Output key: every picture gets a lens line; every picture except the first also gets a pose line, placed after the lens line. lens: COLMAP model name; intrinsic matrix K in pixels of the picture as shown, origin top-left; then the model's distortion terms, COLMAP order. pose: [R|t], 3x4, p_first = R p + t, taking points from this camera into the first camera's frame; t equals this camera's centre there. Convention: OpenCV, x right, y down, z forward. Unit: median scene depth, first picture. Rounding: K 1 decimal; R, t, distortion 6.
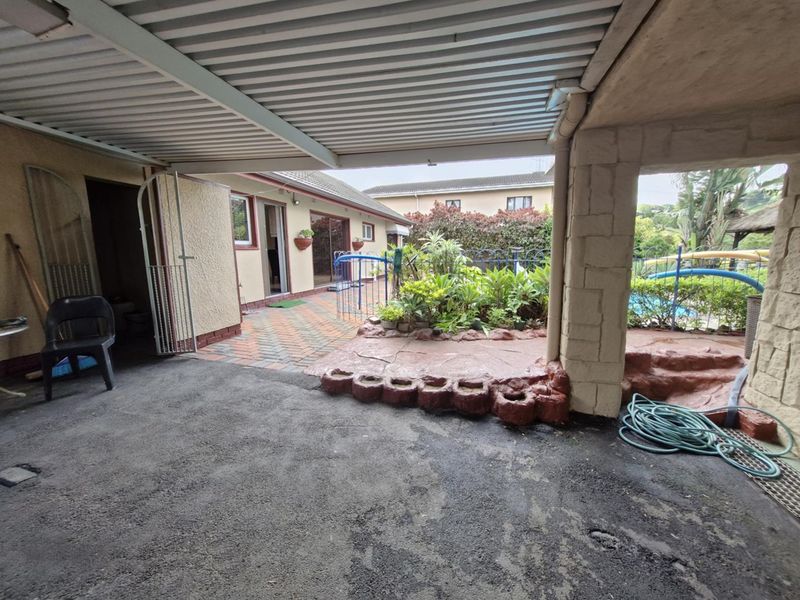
lens RADIAL K [[325.7, 0, 399.2], [0, 325.7, 297.2], [0, 0, 1]] dist [-0.014471, 0.007800]
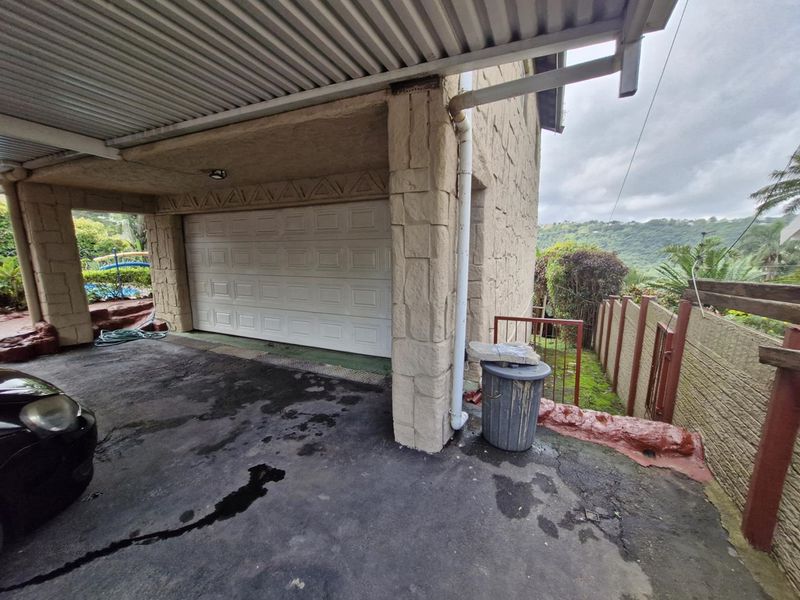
lens RADIAL K [[325.7, 0, 399.2], [0, 325.7, 297.2], [0, 0, 1]] dist [-0.014471, 0.007800]
pose [[0.197200, -0.143024, 0.969874, -0.676328], [0.149829, 0.982076, 0.114359, 0.161742], [-0.968846, 0.122764, 0.215095, -1.029522]]
